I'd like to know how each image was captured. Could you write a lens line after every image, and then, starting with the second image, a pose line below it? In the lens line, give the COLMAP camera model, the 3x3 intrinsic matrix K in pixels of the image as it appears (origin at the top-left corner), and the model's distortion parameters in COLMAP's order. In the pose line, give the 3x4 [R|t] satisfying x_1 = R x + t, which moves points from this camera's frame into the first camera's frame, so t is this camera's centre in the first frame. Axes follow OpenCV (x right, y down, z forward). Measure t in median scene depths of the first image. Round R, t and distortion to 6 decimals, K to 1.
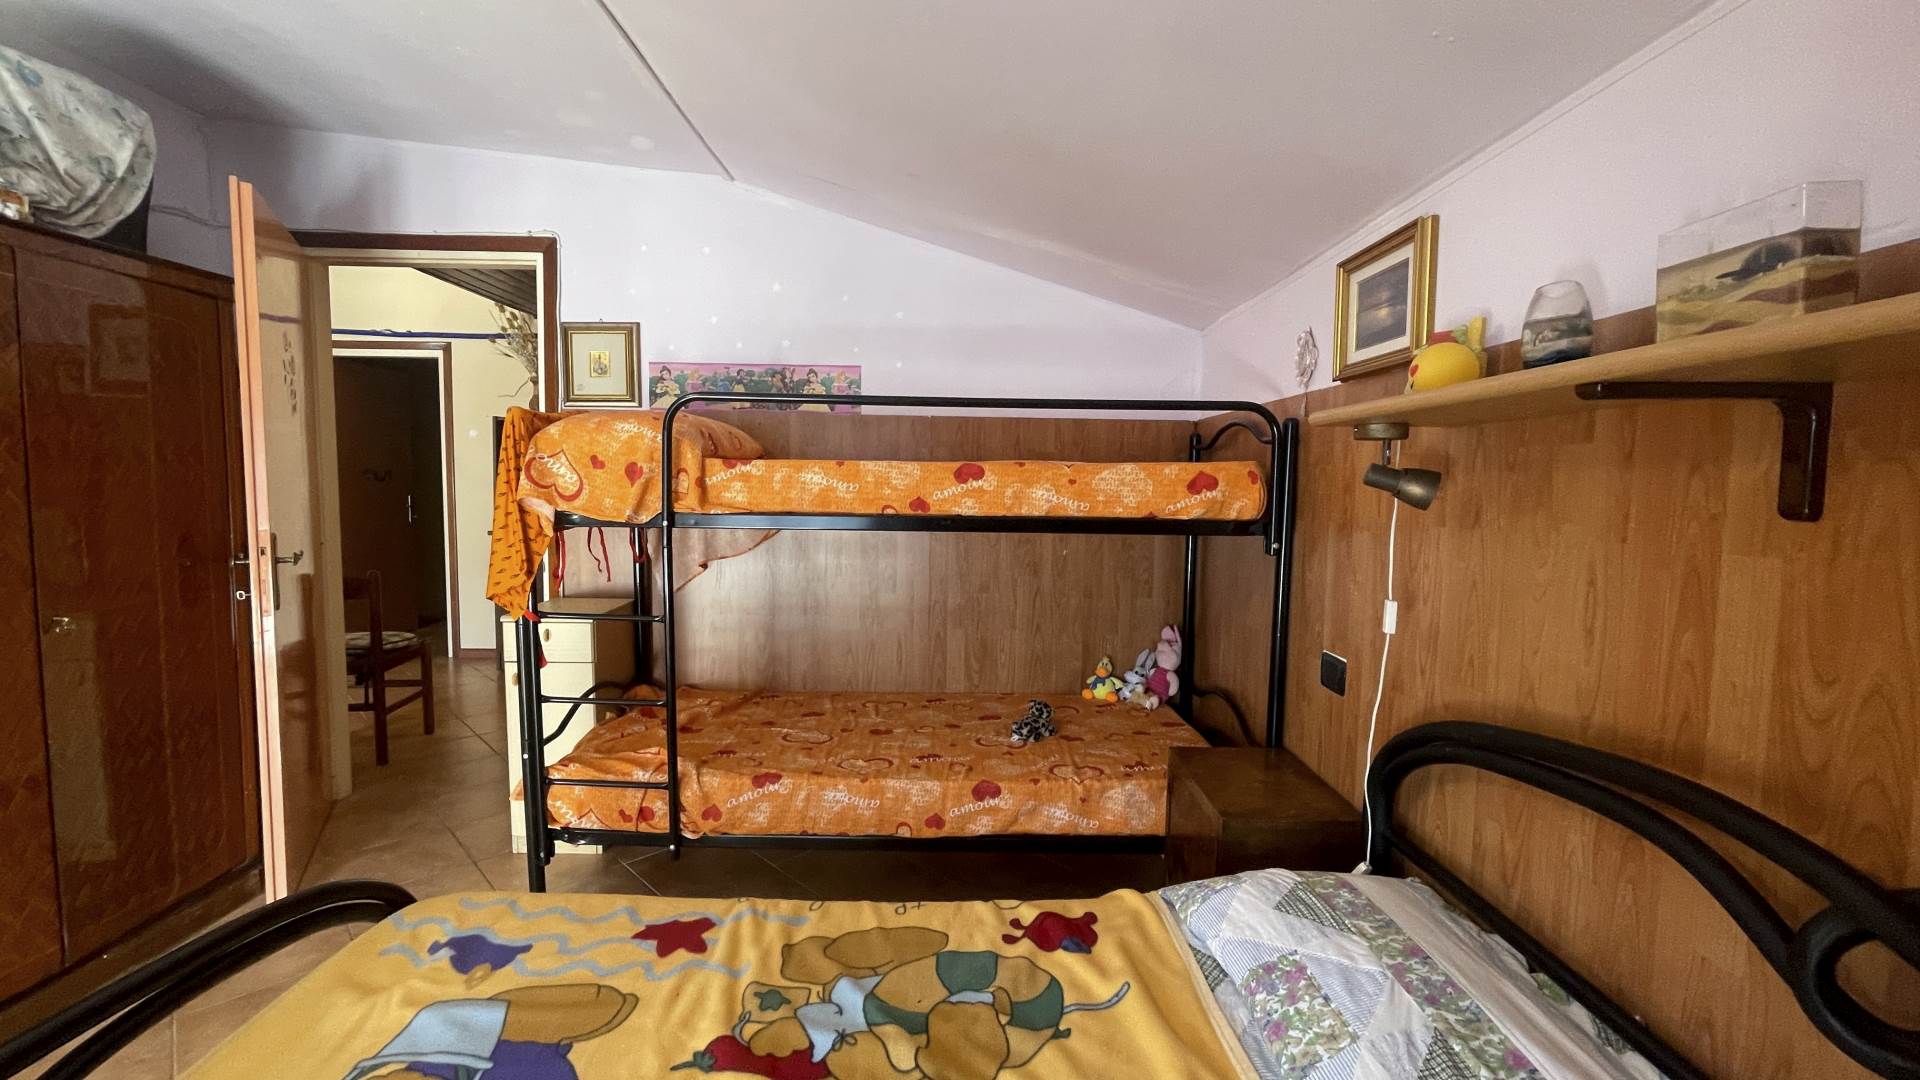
lens RADIAL K [[774.3, 0, 950.3], [0, 774.3, 531.7], [0, 0, 1]] dist [-0.006102, 0.001332]
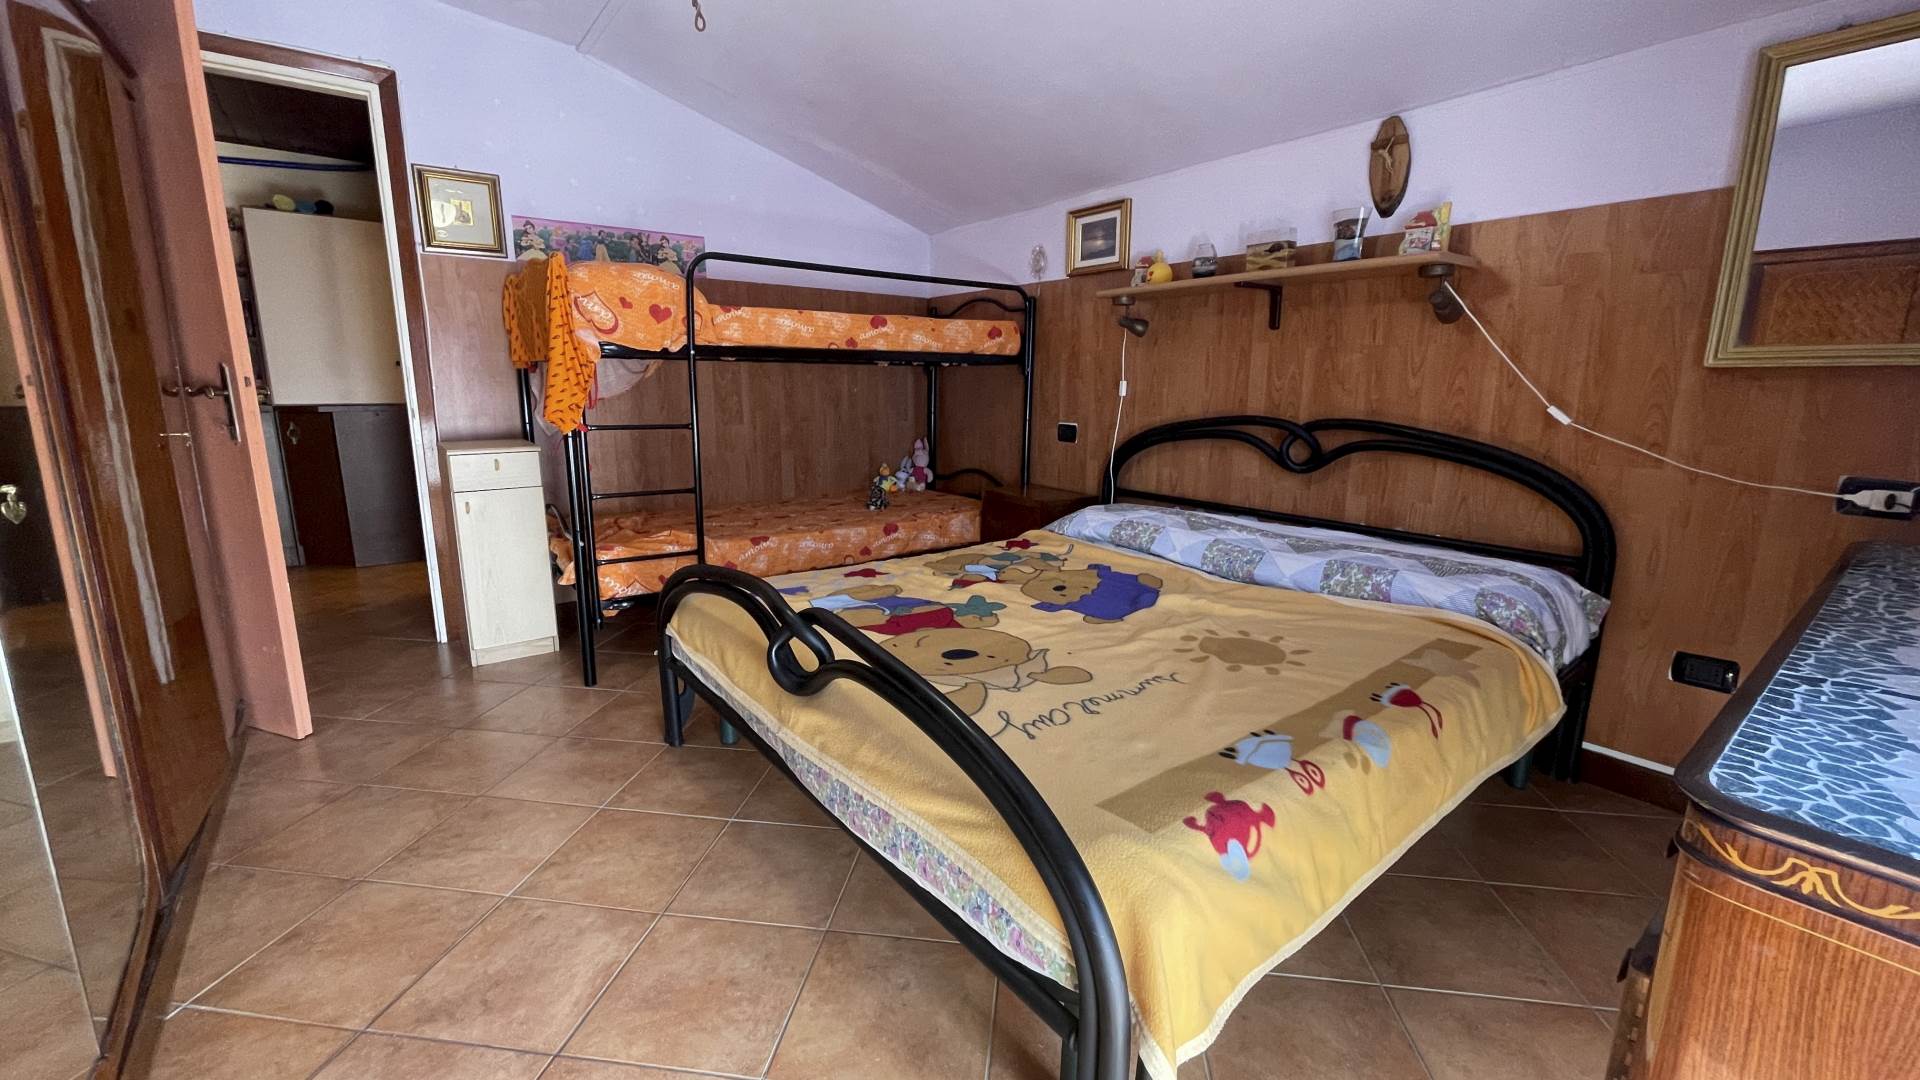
lens RADIAL K [[774.3, 0, 950.0], [0, 774.3, 529.2], [0, 0, 1]] dist [-0.006102, 0.001332]
pose [[0.801320, -0.122560, 0.585547, -0.815484], [0.044412, 0.988276, 0.146077, 0.113142], [-0.596586, -0.091049, 0.797368, -0.351172]]
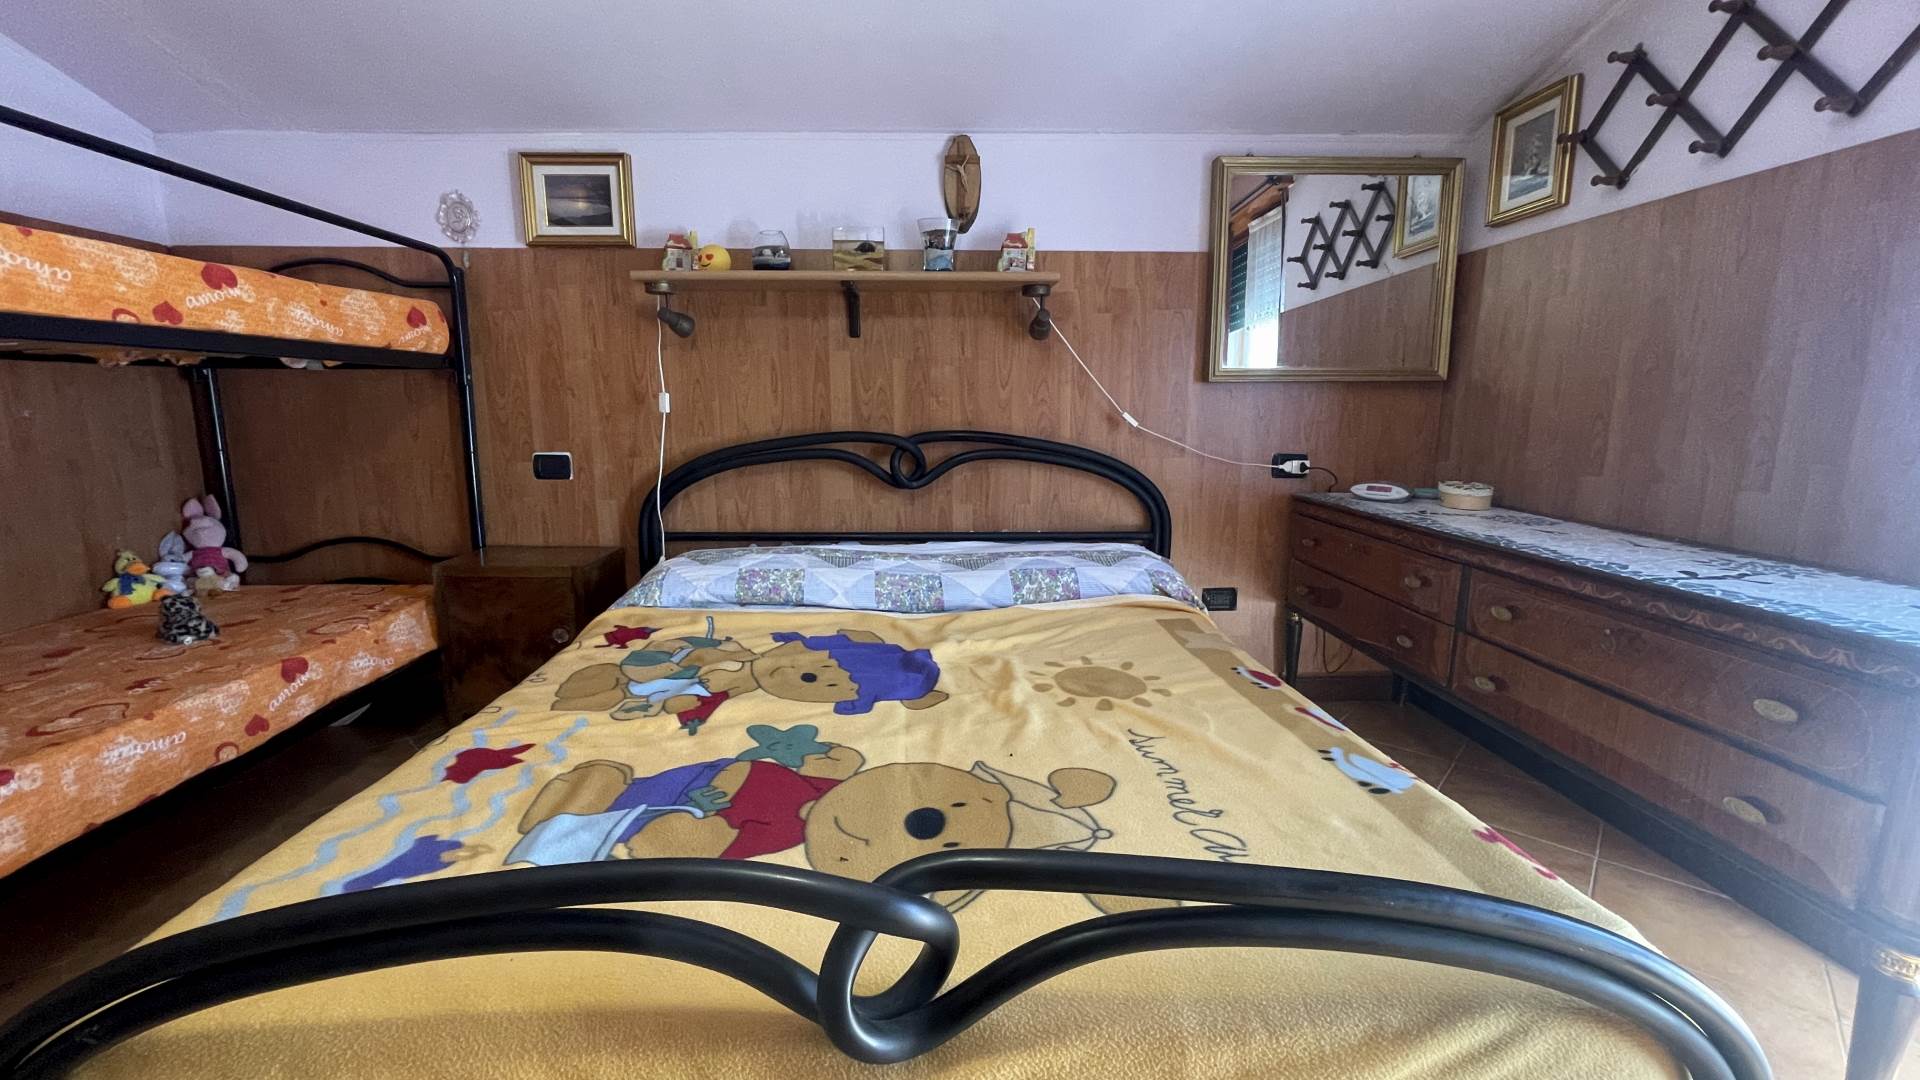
lens RADIAL K [[774.3, 0, 953.8], [0, 774.3, 533.9], [0, 0, 1]] dist [-0.006102, 0.001332]
pose [[-0.032260, -0.184311, 0.982338, -0.812846], [0.062945, 0.980524, 0.186037, 0.080557], [-0.997495, 0.067835, -0.020030, 0.293666]]
